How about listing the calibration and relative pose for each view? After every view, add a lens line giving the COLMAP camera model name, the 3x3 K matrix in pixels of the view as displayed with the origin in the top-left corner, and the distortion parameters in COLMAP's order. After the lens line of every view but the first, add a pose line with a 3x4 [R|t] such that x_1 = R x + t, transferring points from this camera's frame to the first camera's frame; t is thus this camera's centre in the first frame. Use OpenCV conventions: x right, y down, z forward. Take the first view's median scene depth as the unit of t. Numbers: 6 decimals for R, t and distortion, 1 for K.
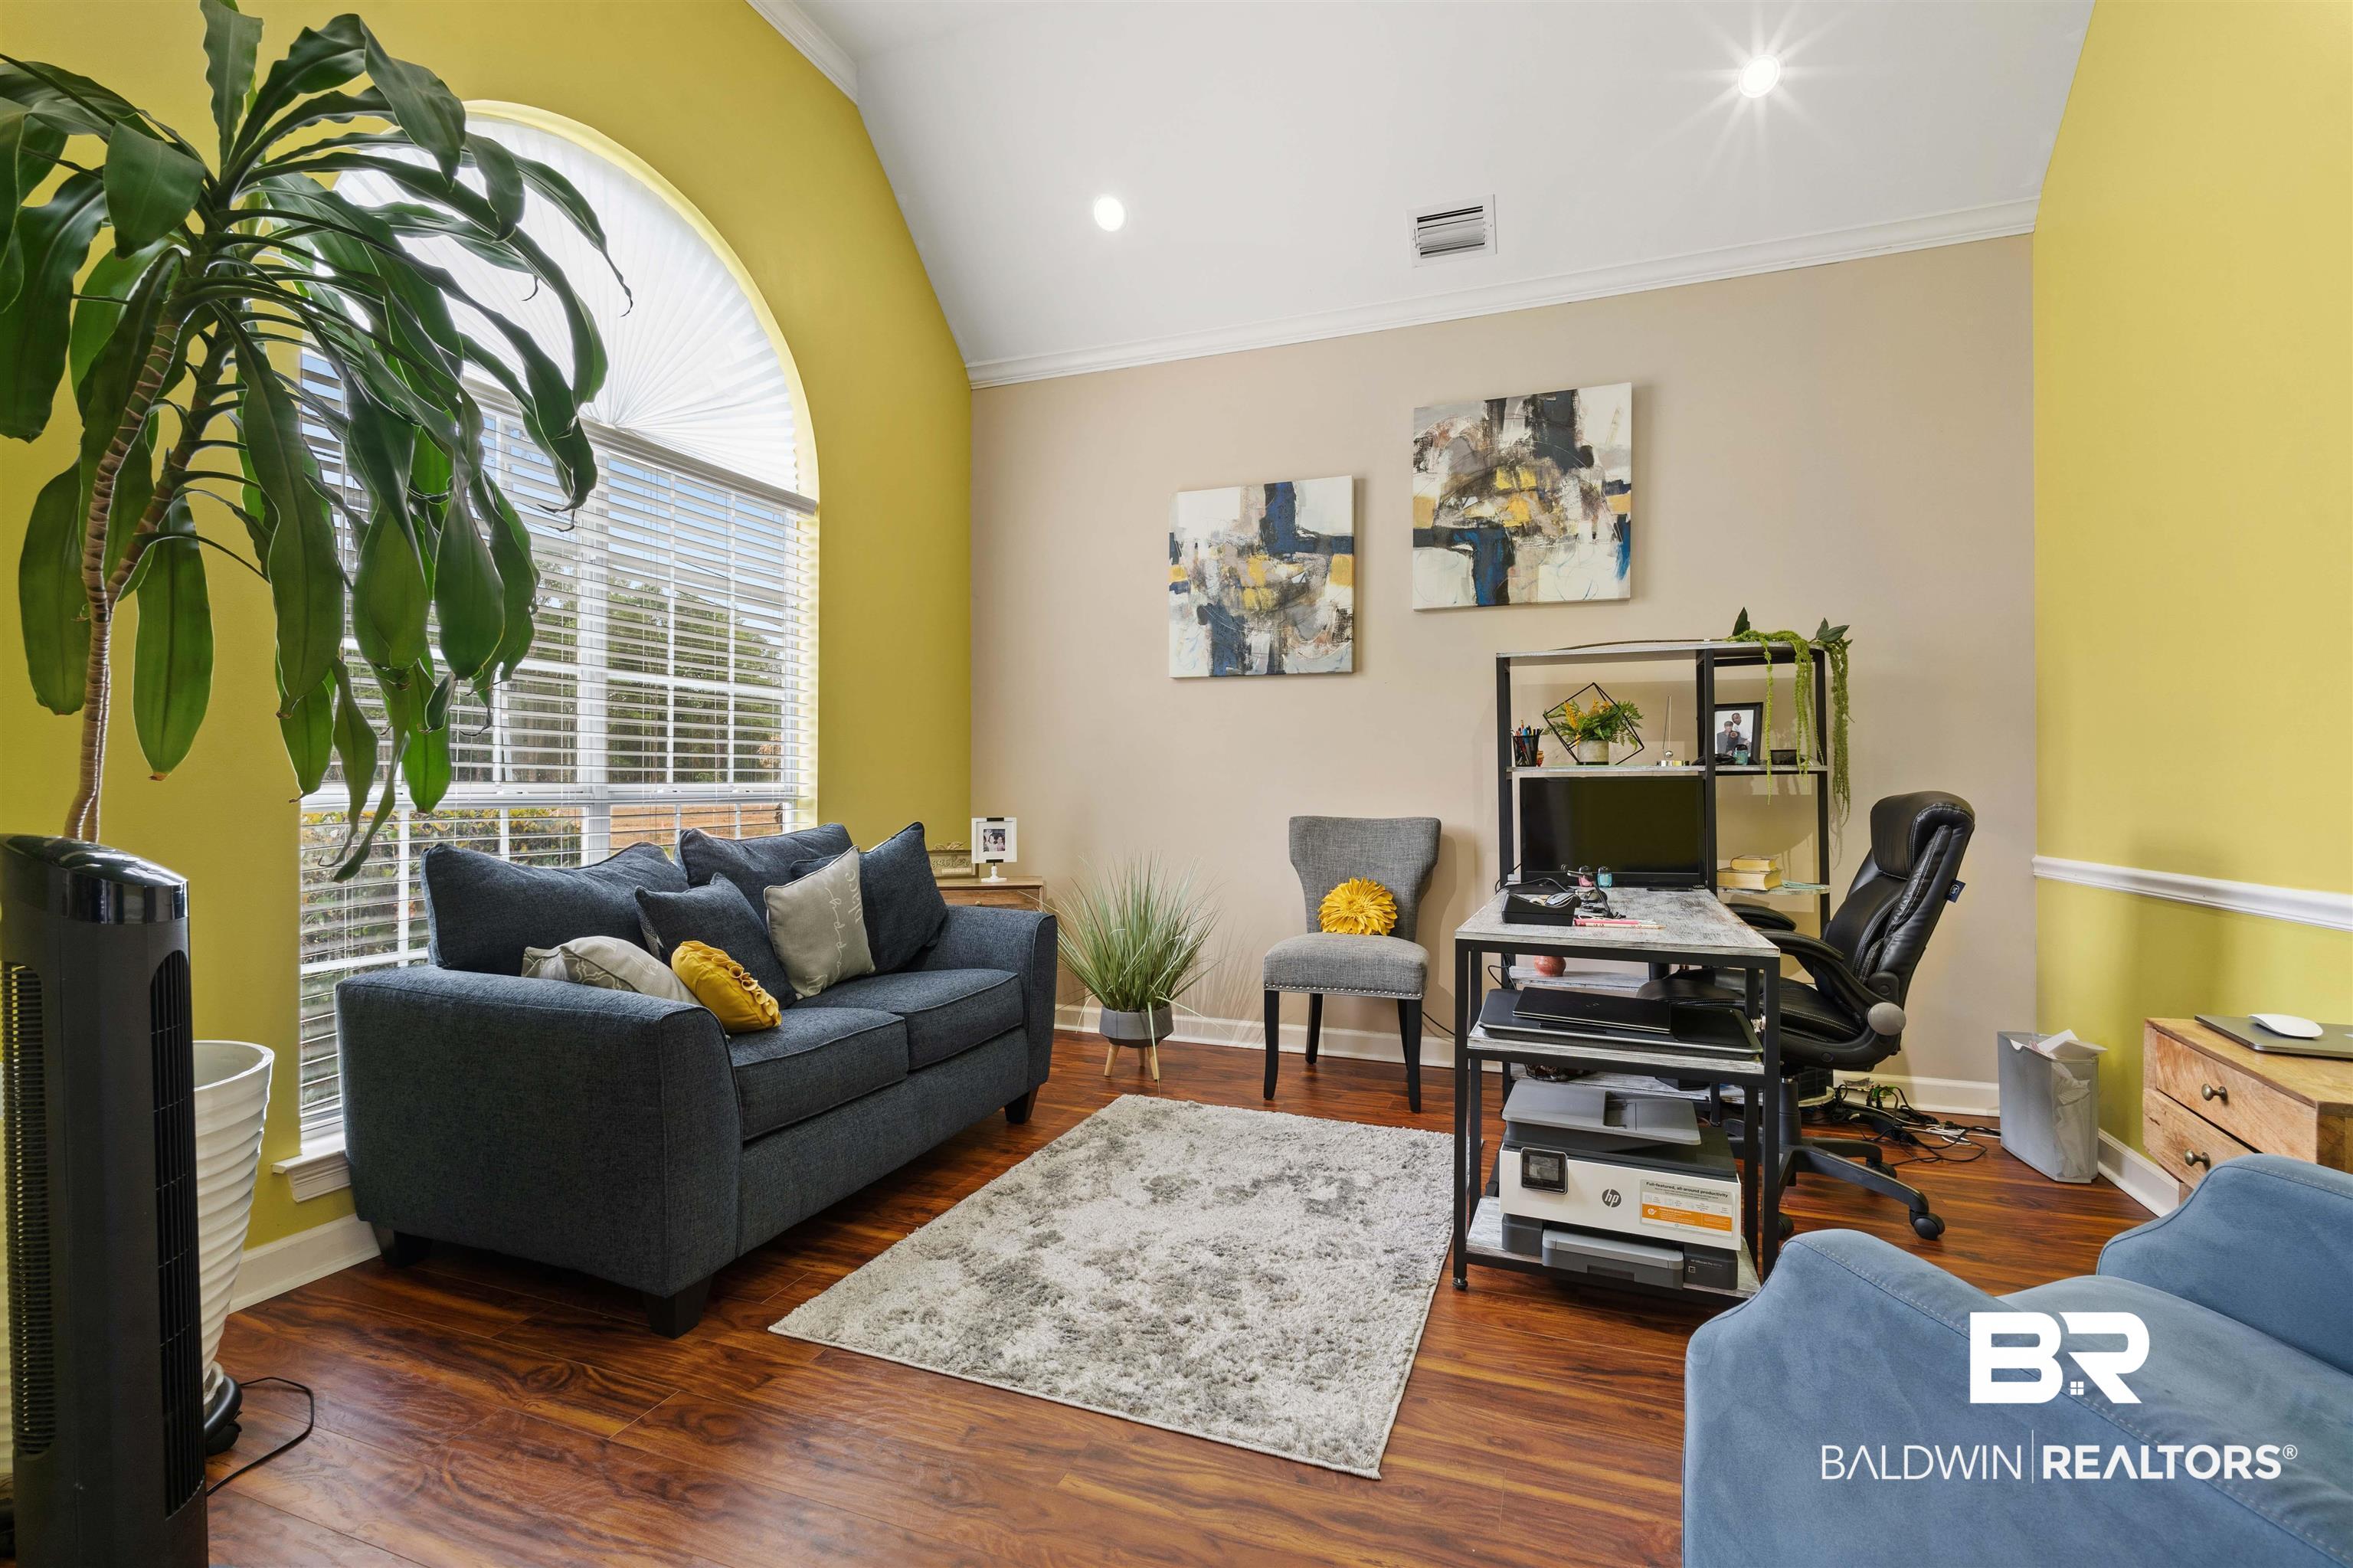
lens RADIAL K [[1045.0, 0, 1182.3], [0, 1045.0, 779.5], [0, 0, 1]] dist [-0.001288, -0.000194]
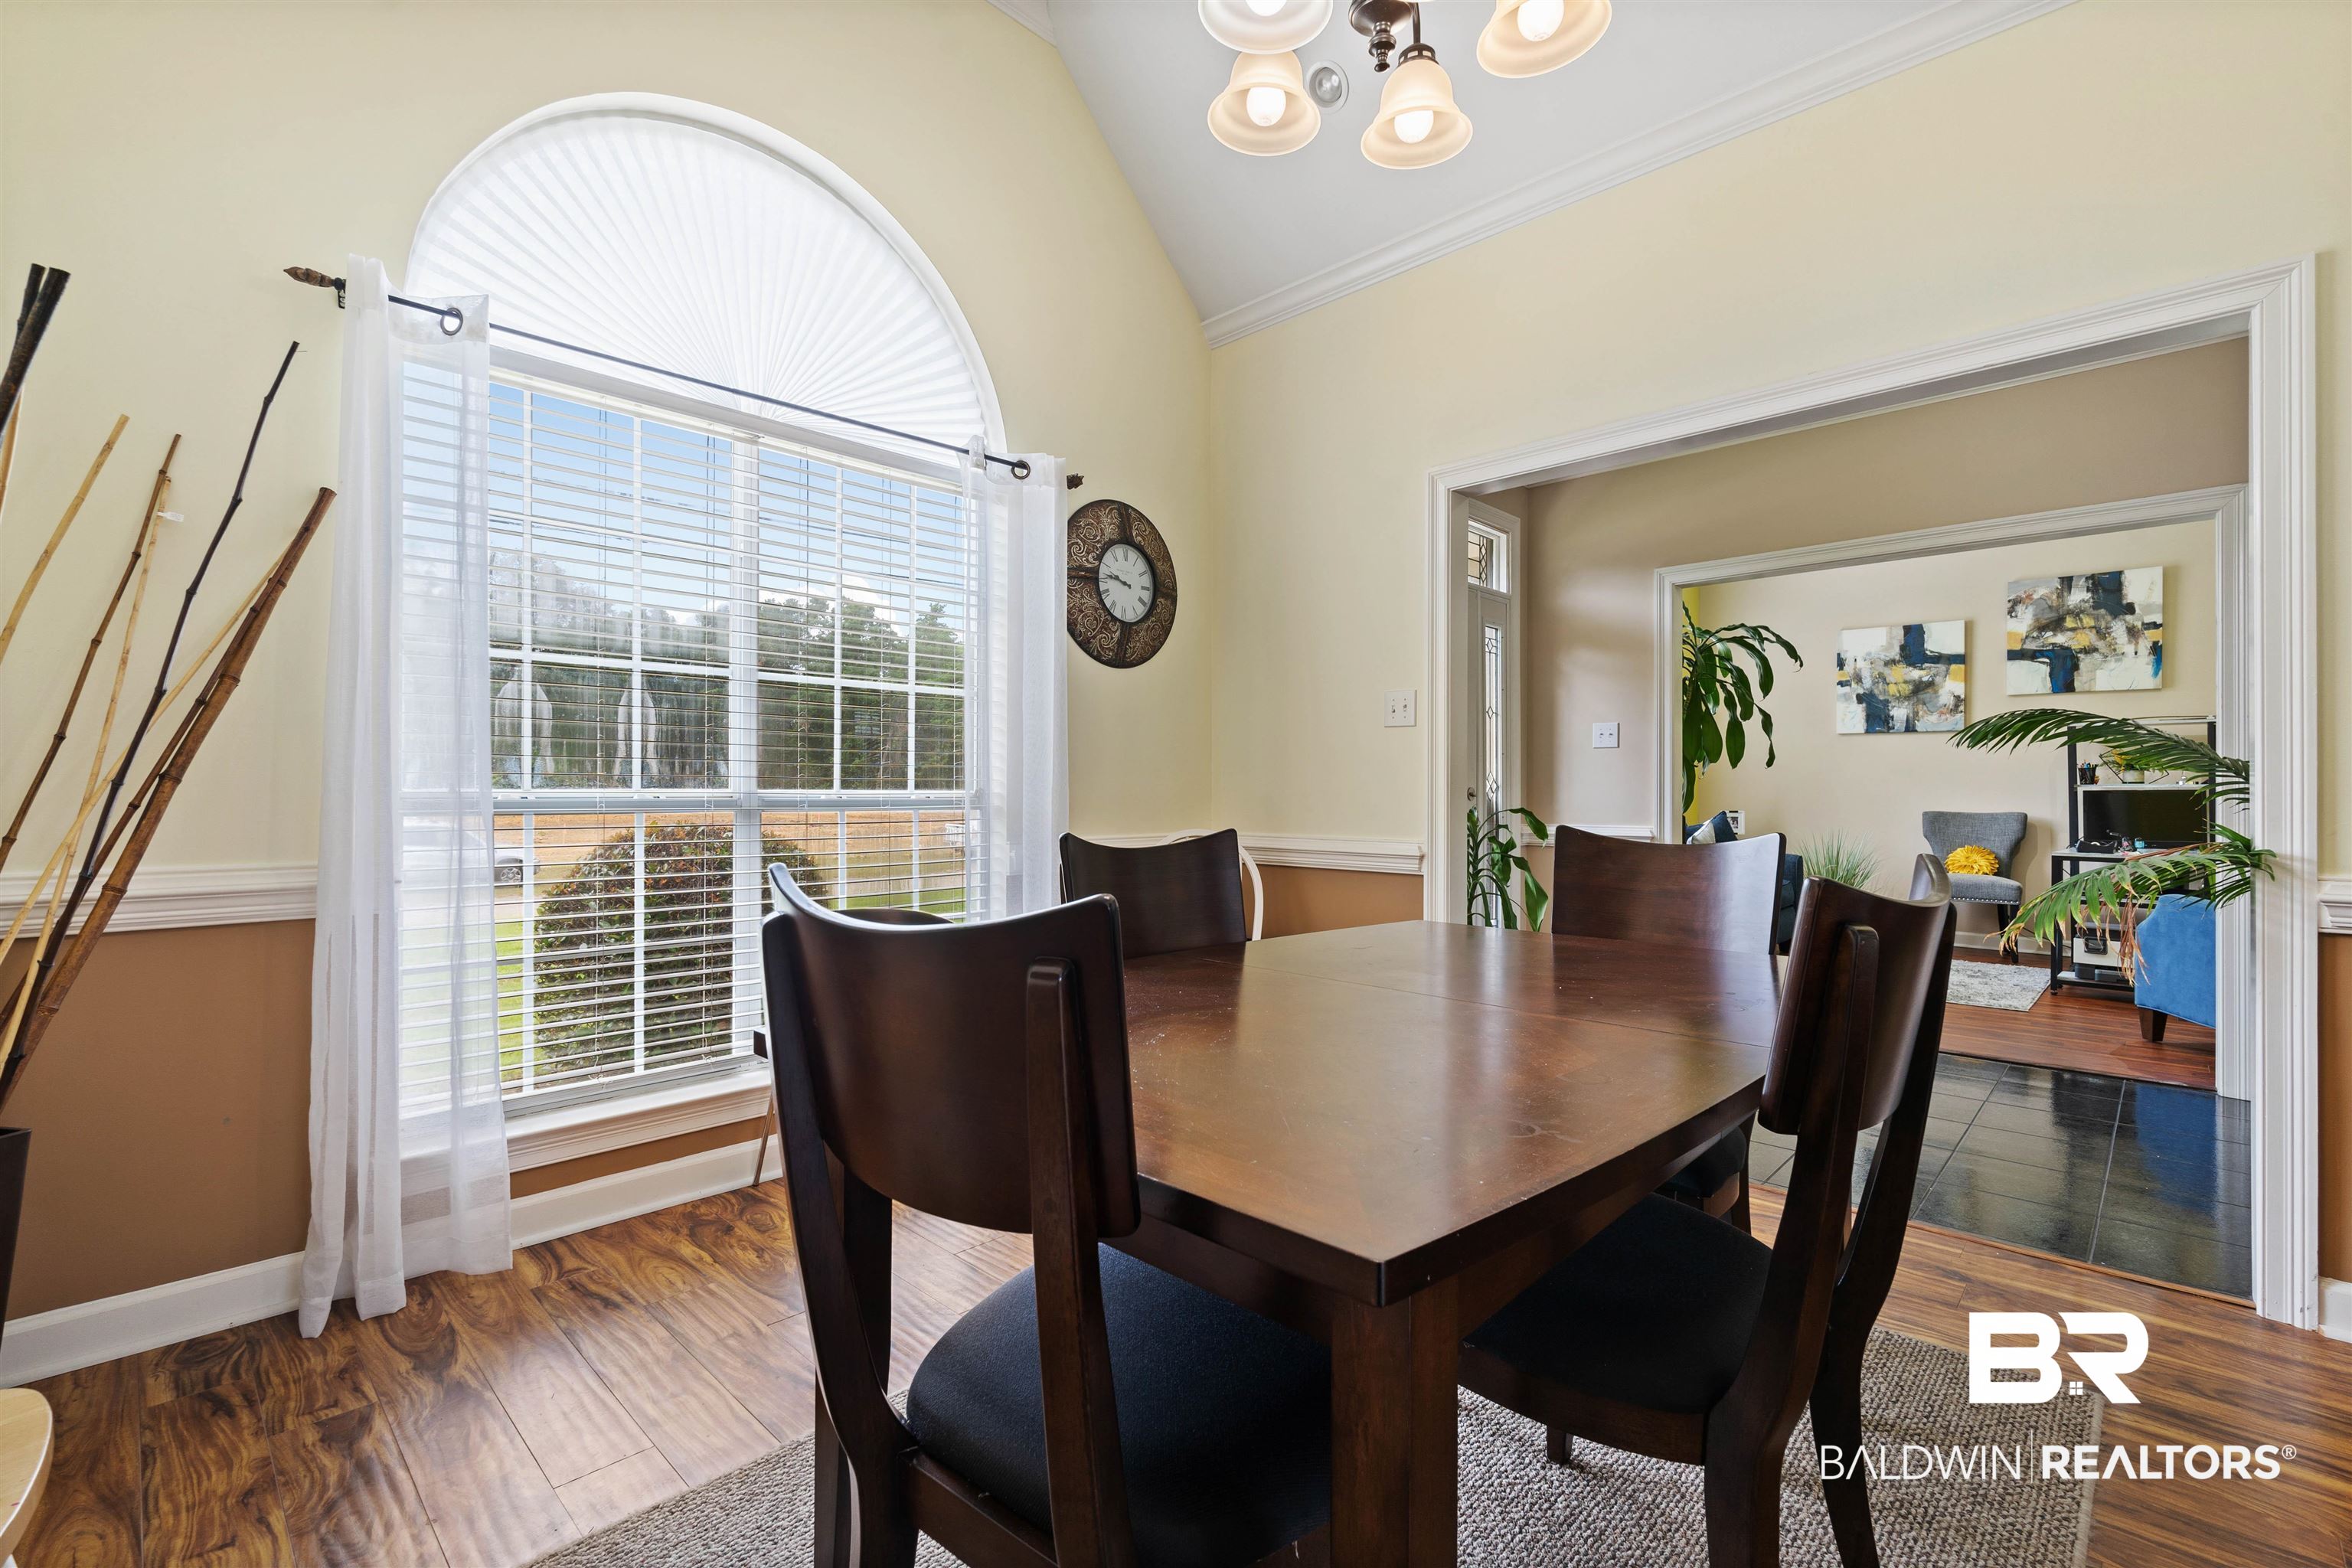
lens RADIAL K [[1044.5, 0, 1175.1], [0, 1044.5, 785.2], [0, 0, 1]] dist [-0.001288, -0.000194]
pose [[0.920425, 0.001505, -0.390916, -0.393357], [-0.002544, 0.999994, -0.002139, -0.002652], [0.390911, 0.002963, 0.920424, -1.203698]]
